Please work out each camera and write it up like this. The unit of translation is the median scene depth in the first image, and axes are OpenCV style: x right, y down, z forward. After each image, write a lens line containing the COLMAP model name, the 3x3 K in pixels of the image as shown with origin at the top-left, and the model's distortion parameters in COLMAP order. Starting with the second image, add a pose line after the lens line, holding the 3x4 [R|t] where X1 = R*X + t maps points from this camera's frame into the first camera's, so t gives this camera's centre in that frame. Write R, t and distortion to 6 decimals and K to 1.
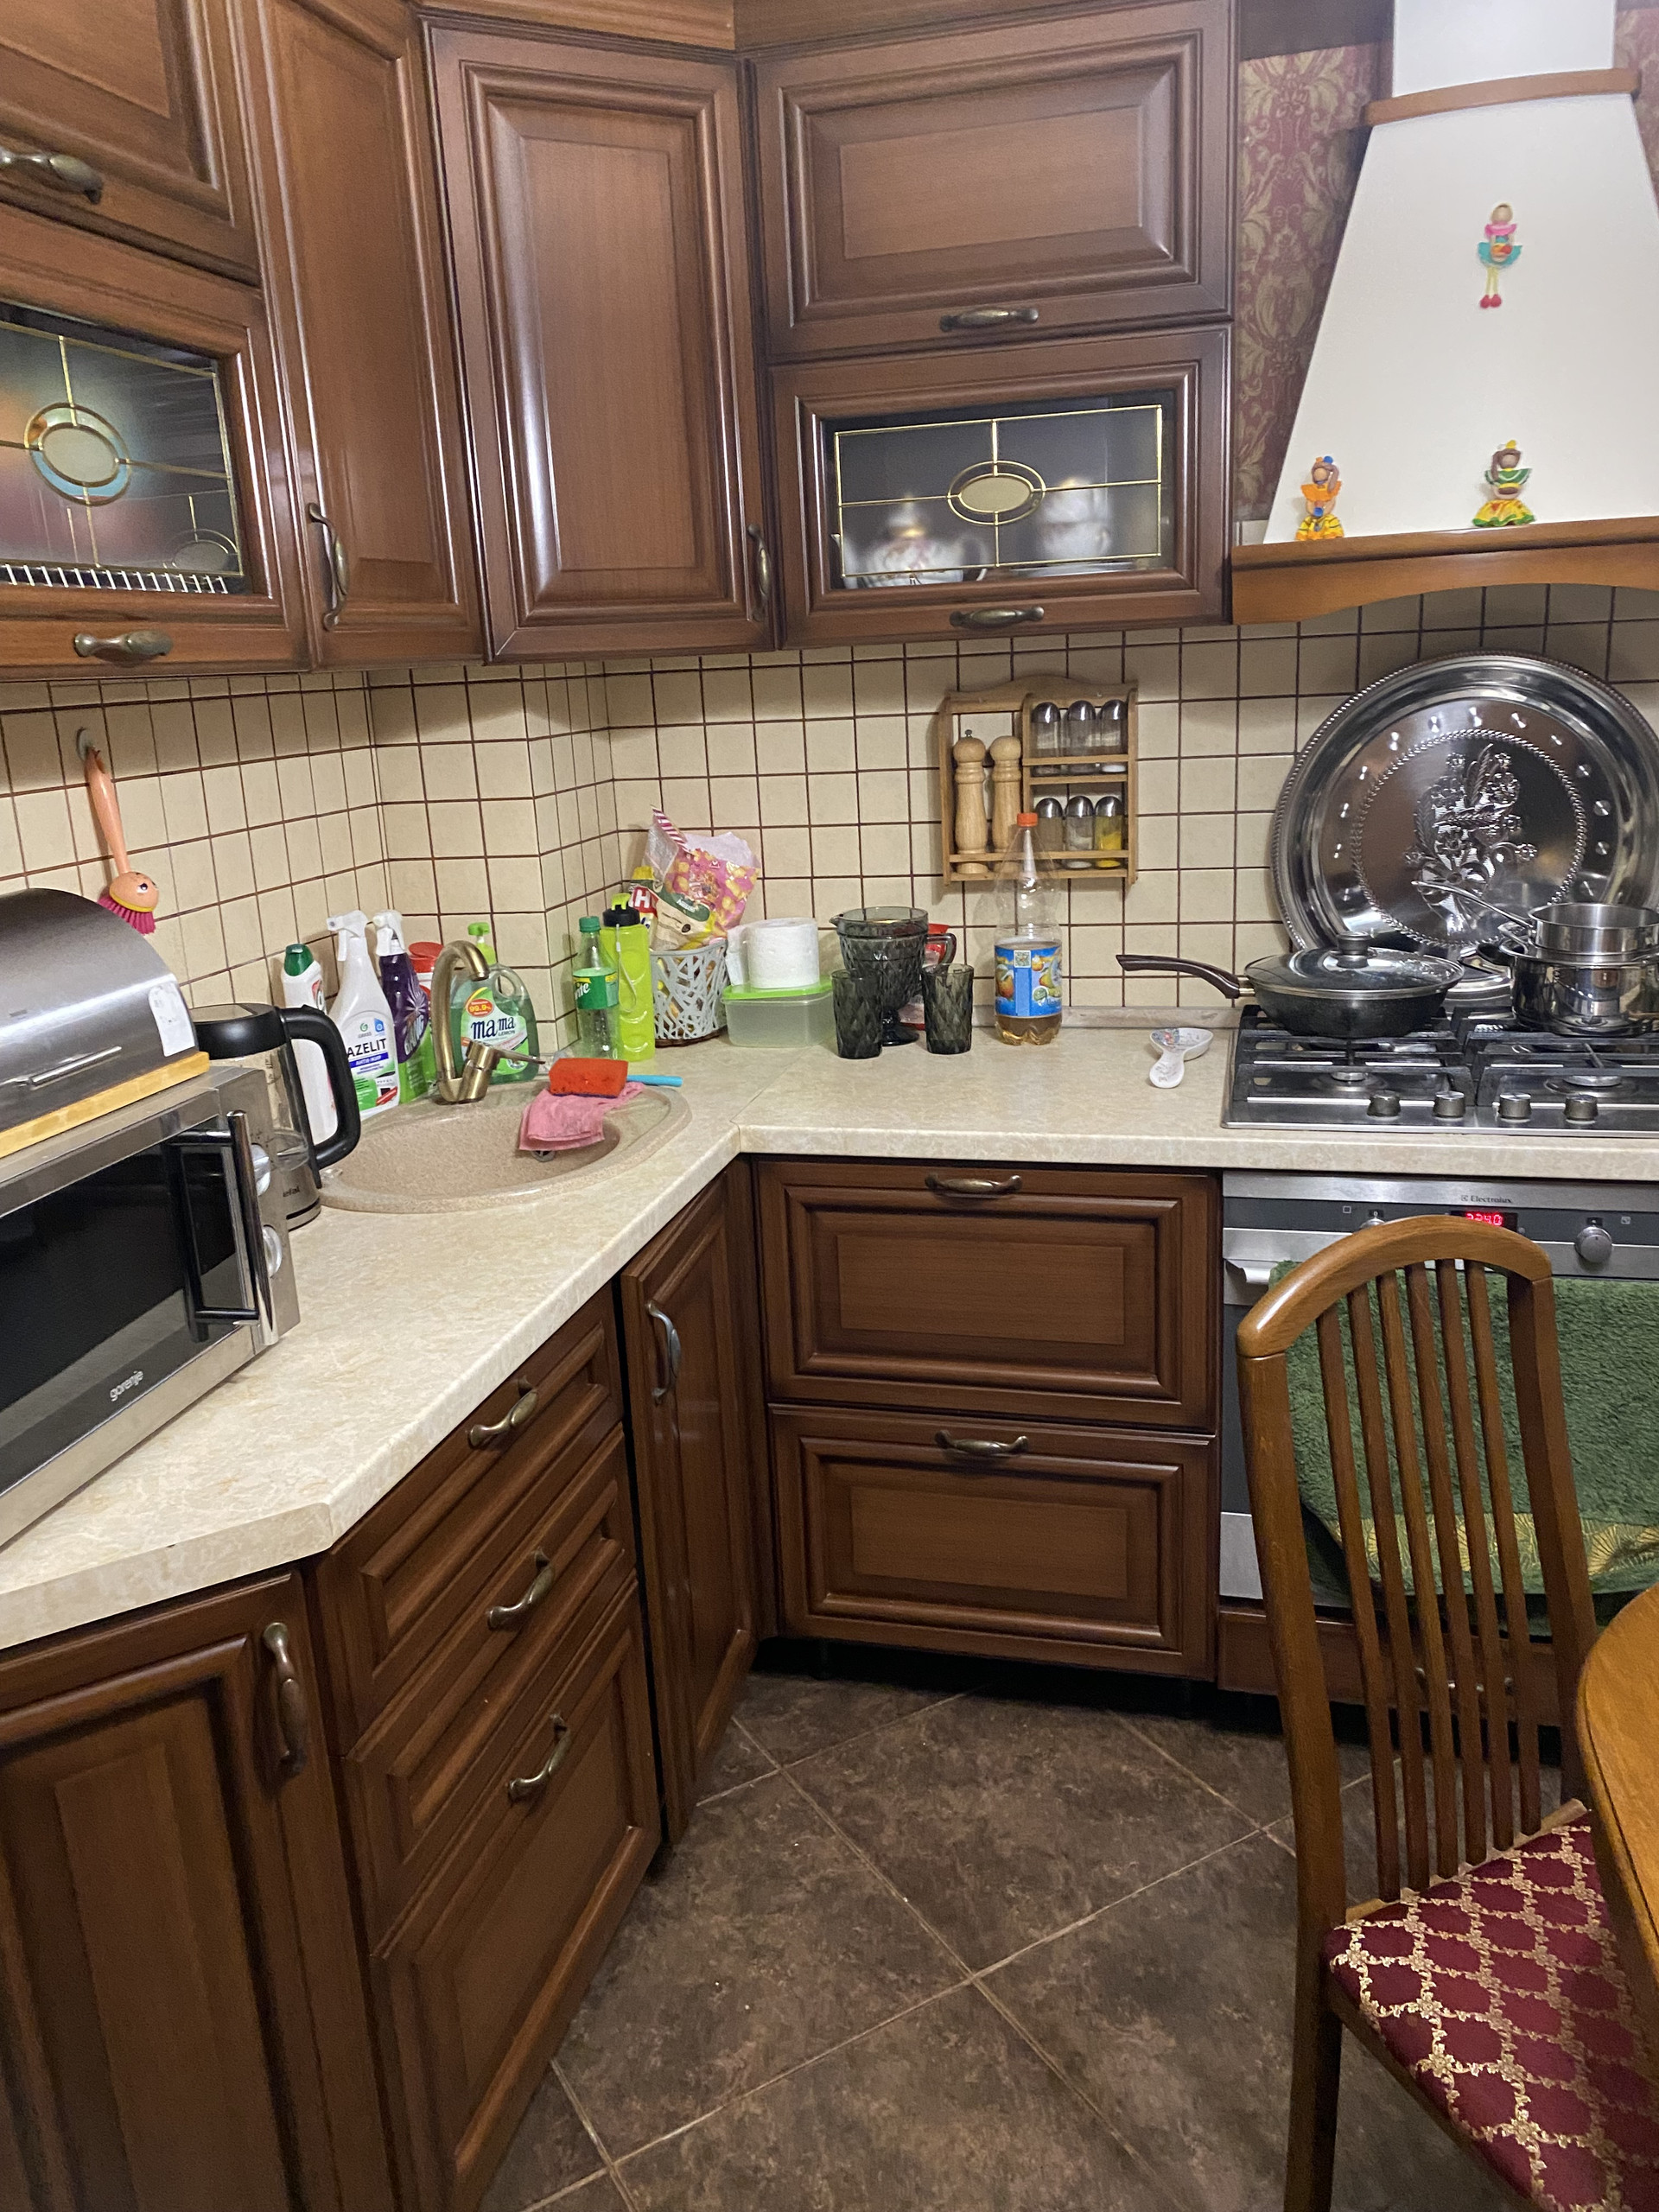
lens RADIAL K [[1668.0, 0, 824.7], [0, 1668.0, 1123.9], [0, 0, 1]] dist [0.047399, -0.046472]
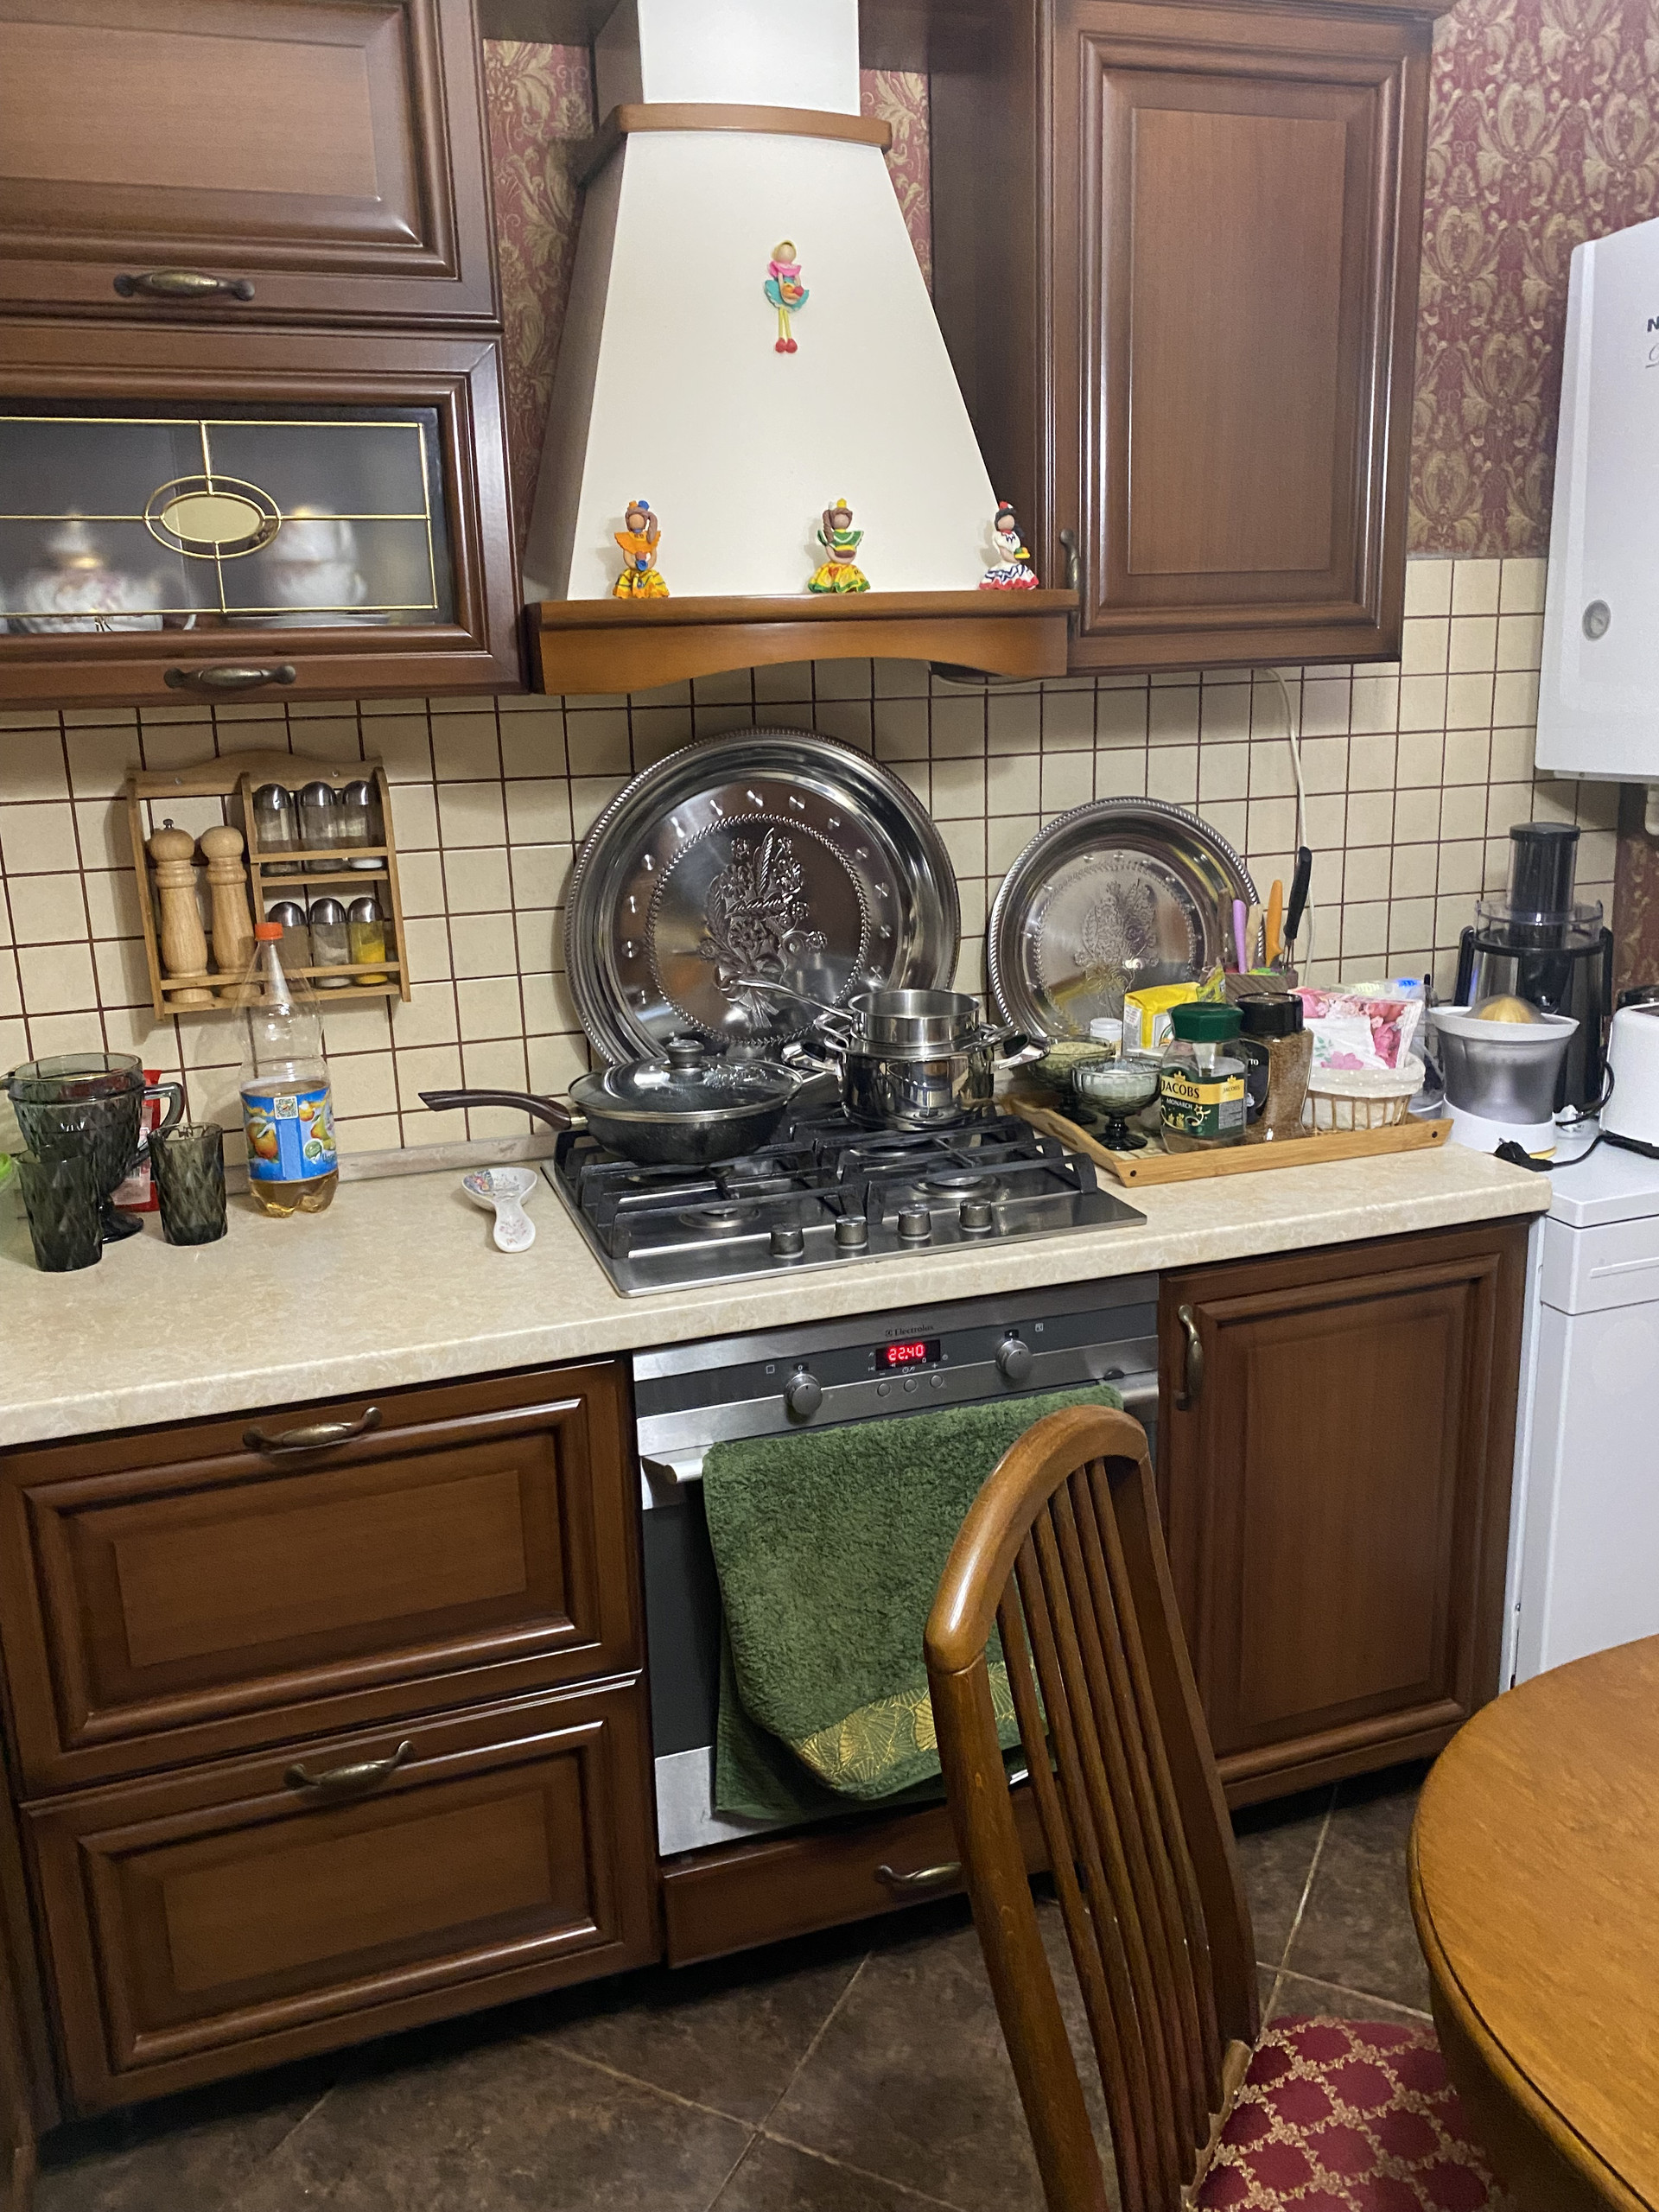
lens RADIAL K [[1668.0, 0, 804.2], [0, 1668.0, 1088.0], [0, 0, 1]] dist [0.047399, -0.046472]
pose [[0.844892, -0.108367, 0.523845, -0.095312], [0.138455, 0.990197, -0.018468, -0.066689], [-0.516708, 0.088132, 0.851613, 0.229482]]
